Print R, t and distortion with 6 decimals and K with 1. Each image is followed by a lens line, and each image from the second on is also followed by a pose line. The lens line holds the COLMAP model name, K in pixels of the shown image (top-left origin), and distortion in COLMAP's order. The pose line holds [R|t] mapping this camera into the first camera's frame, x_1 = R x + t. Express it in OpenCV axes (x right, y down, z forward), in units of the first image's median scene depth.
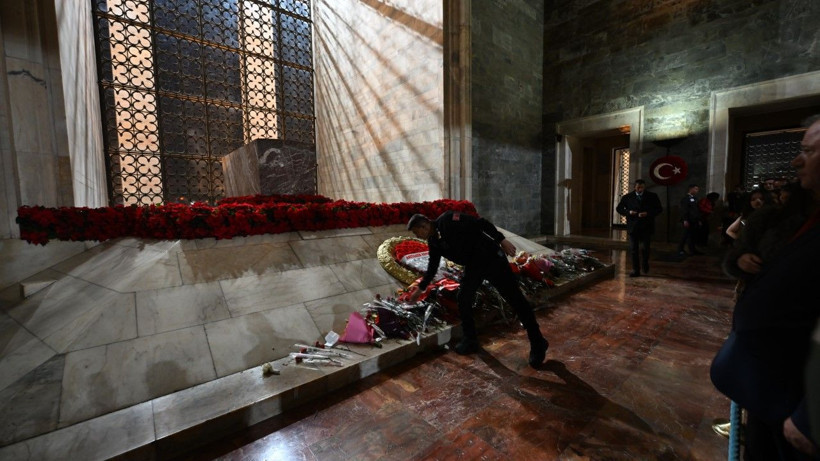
lens RADIAL K [[322.9, 0, 407.9], [0, 322.9, 230.6], [0, 0, 1]] dist [-0.001428, 0.000032]
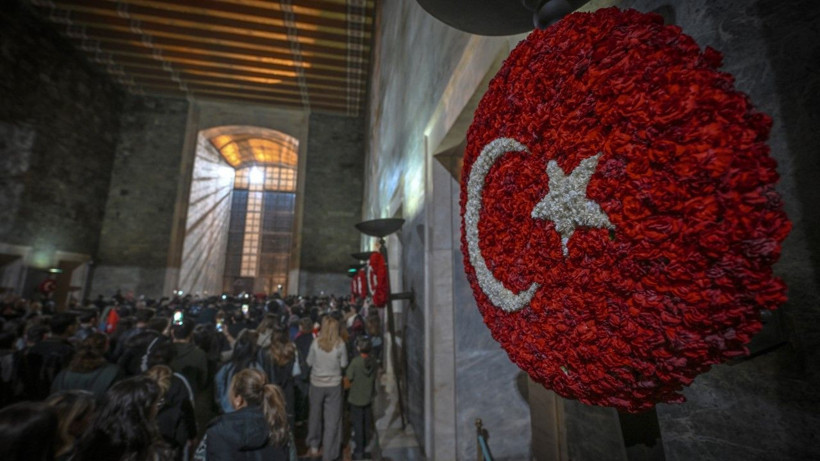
lens RADIAL K [[322.9, 0, 407.9], [0, 322.9, 230.6], [0, 0, 1]] dist [-0.001428, 0.000032]
pose [[0.867704, -0.068826, -0.492293, 2.029951], [-0.061703, 0.967795, -0.244060, -0.035783], [0.493236, 0.242148, 0.835513, -0.739434]]
